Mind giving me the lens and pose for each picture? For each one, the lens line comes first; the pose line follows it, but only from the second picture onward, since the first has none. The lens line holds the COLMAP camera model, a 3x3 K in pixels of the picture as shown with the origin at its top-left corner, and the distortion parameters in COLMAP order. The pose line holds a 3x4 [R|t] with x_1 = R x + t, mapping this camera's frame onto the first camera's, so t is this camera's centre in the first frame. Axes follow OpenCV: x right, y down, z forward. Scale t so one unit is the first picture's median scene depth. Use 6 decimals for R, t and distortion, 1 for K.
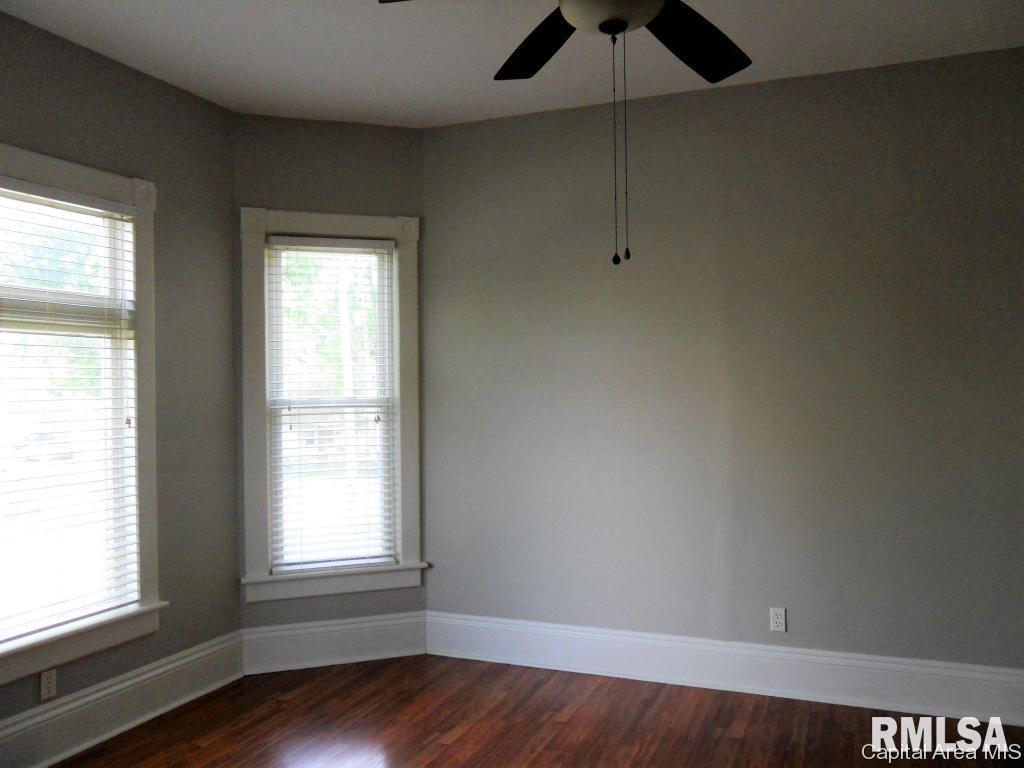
lens RADIAL K [[849.7, 0, 512.9], [0, 849.7, 384.9], [0, 0, 1]] dist [-0.045793, 0.021085]
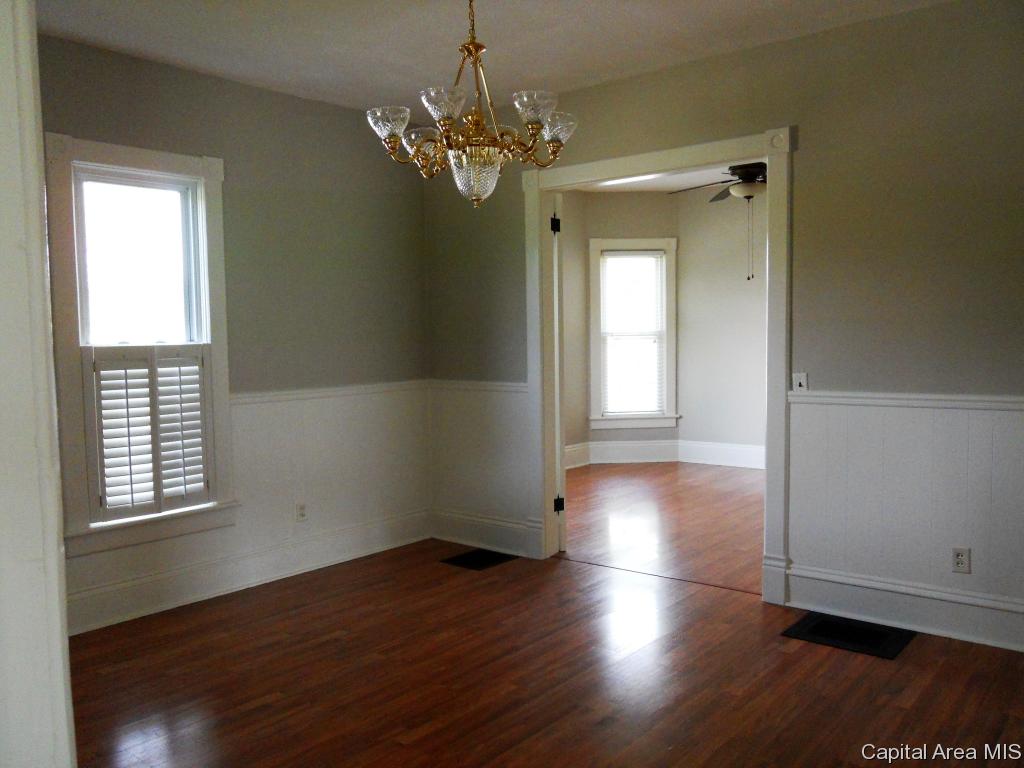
lens RADIAL K [[849.7, 0, 515.0], [0, 849.7, 381.6], [0, 0, 1]] dist [-0.045793, 0.021085]
pose [[0.957476, 0.015957, -0.288070, 0.099729], [0.003481, 0.997758, 0.066838, 0.000241], [0.288490, -0.064999, 0.955274, -0.986224]]
